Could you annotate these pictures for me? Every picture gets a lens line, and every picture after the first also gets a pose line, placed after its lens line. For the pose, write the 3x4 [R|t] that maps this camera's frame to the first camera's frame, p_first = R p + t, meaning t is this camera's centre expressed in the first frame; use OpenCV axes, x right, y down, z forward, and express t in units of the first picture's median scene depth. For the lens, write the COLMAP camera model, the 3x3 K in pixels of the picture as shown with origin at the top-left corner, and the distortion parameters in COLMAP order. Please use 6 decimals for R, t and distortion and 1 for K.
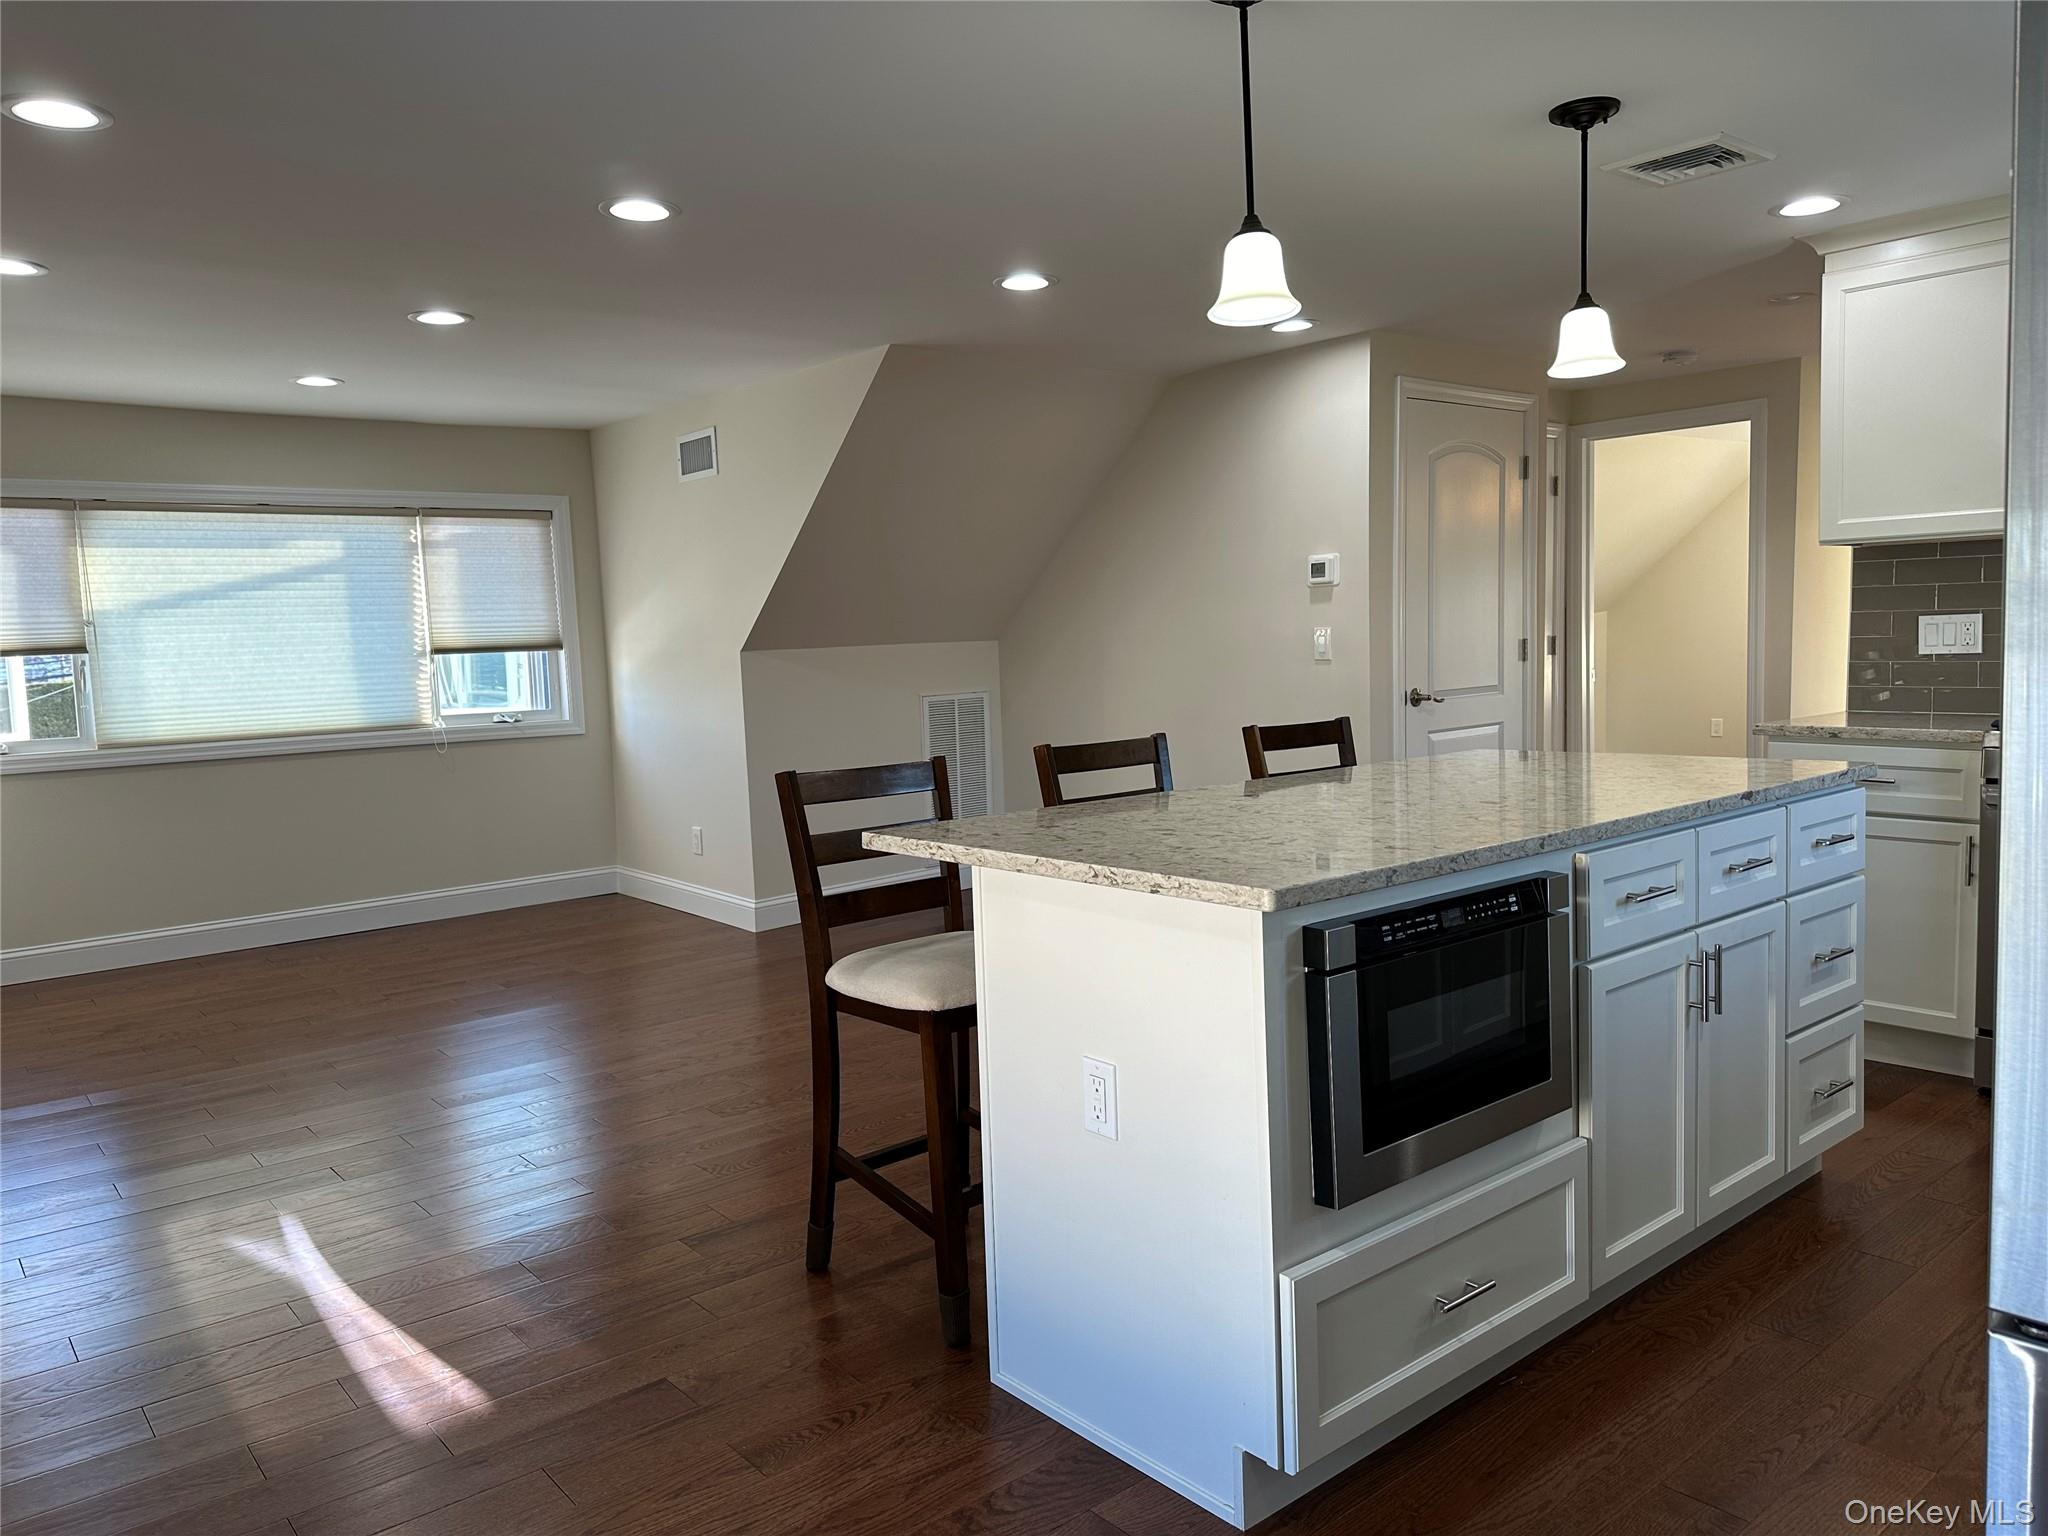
lens RADIAL K [[1440.7, 0, 1019.6], [0, 1440.7, 775.2], [0, 0, 1]] dist [0.137251, -0.200985]
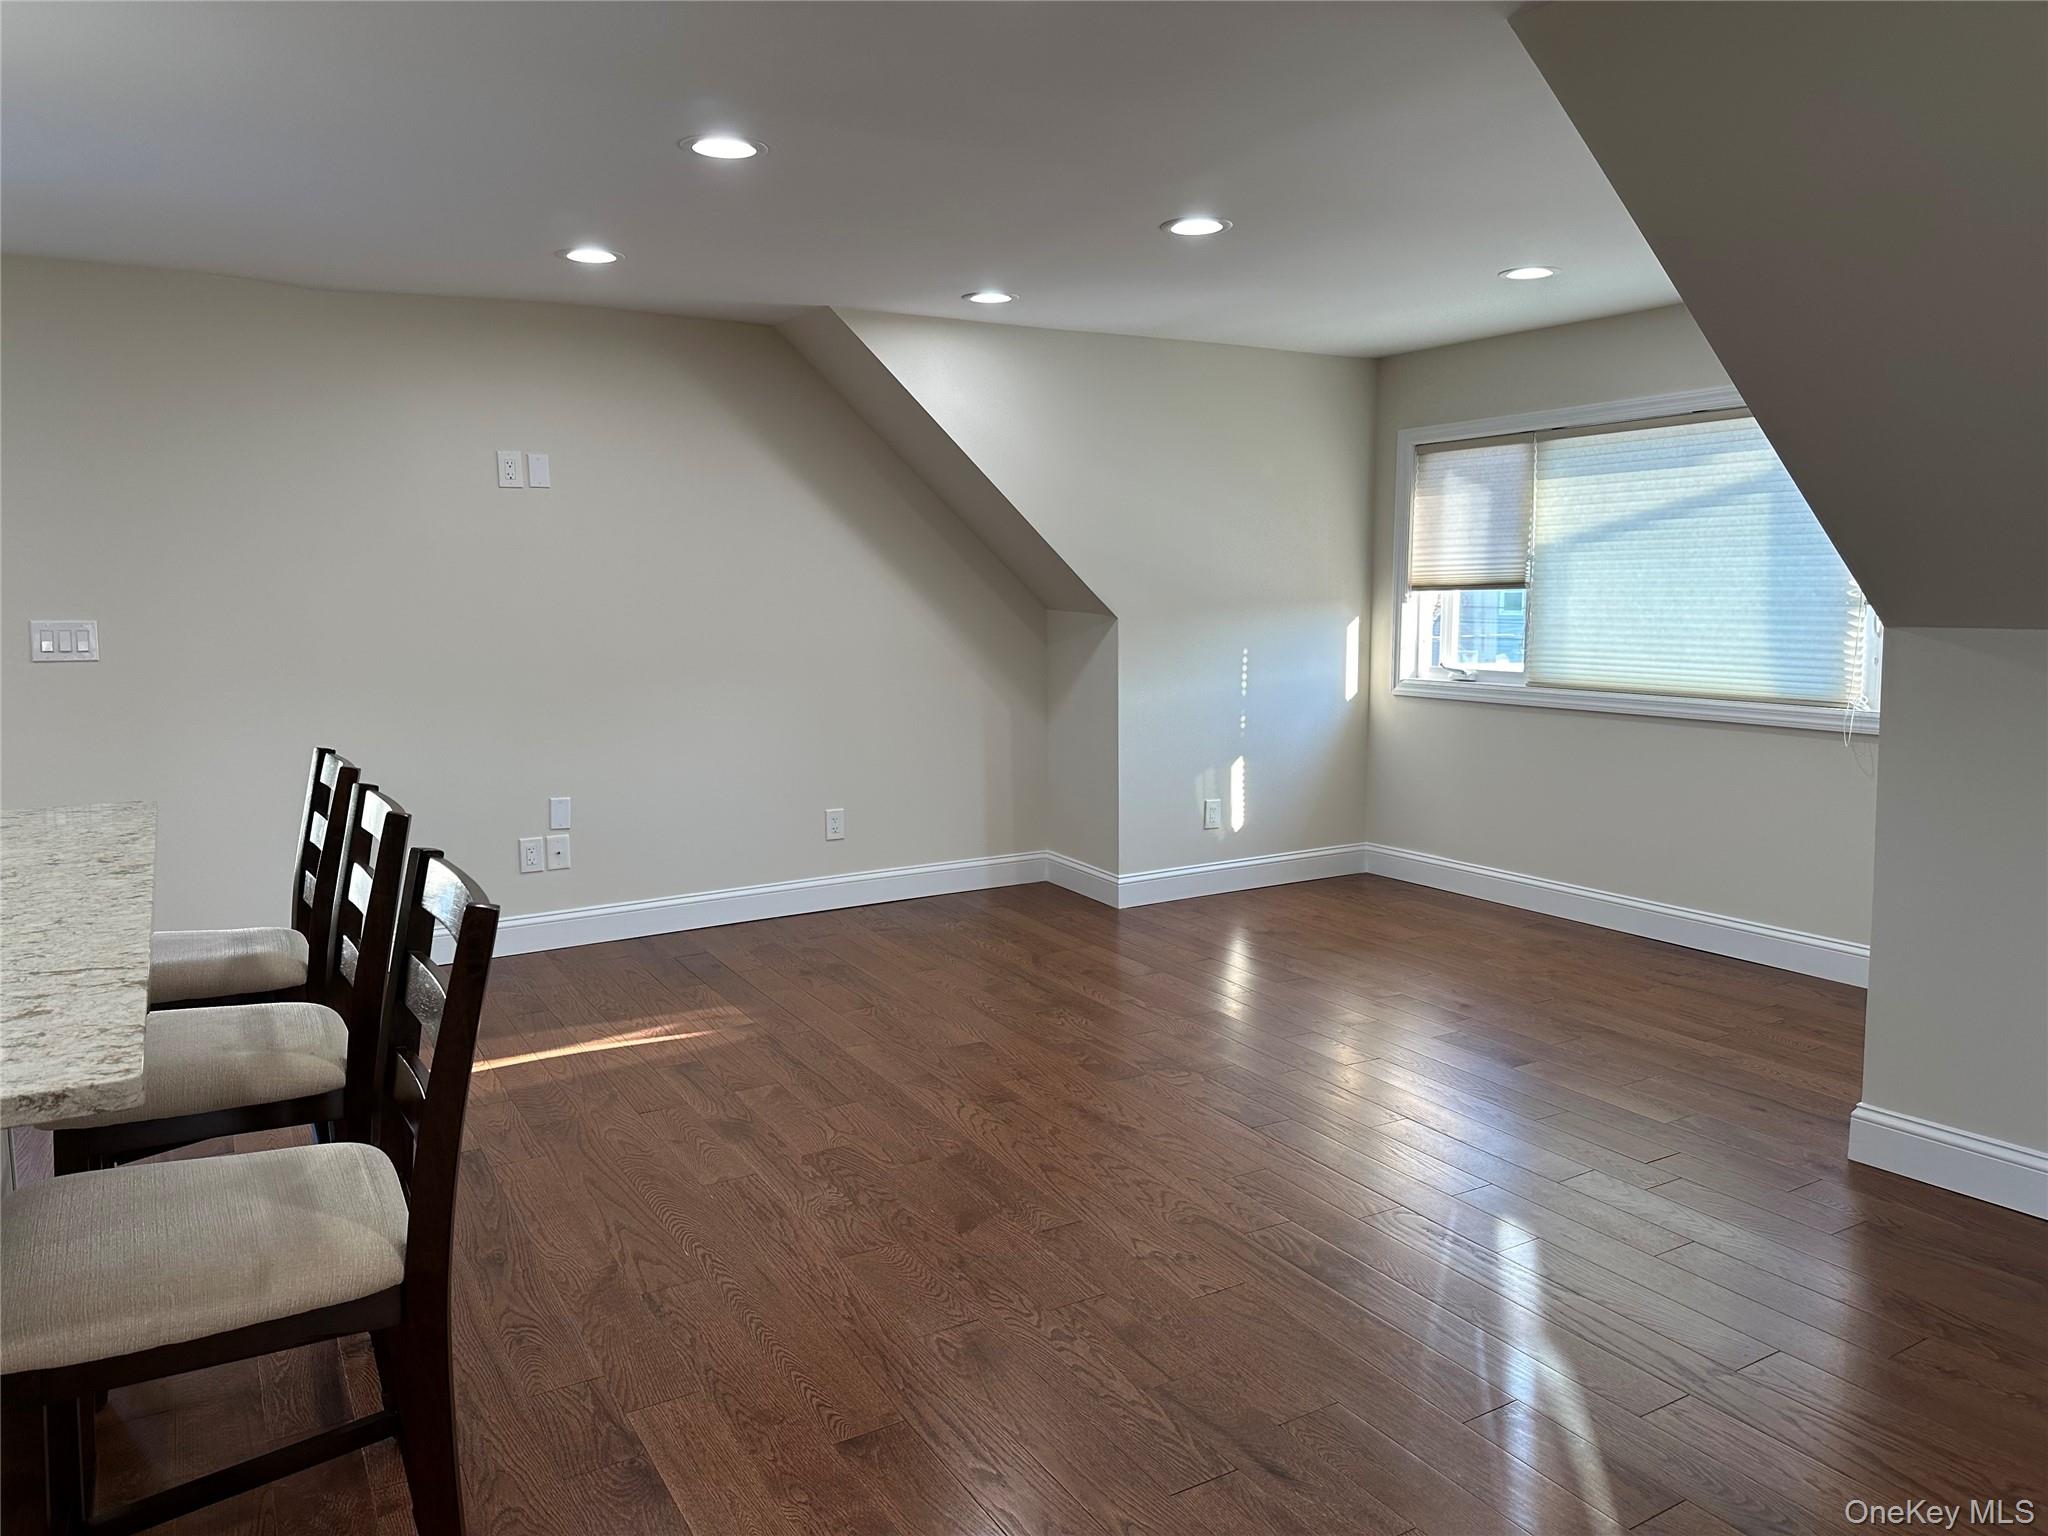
lens RADIAL K [[1440.7, 0, 1019.6], [0, 1440.7, 775.2], [0, 0, 1]] dist [0.137251, -0.200985]
pose [[-0.157845, 0.164108, -0.973732, 0.385467], [-0.085514, 0.980117, 0.179046, -0.103078], [0.983754, 0.111529, -0.140673, 0.789859]]
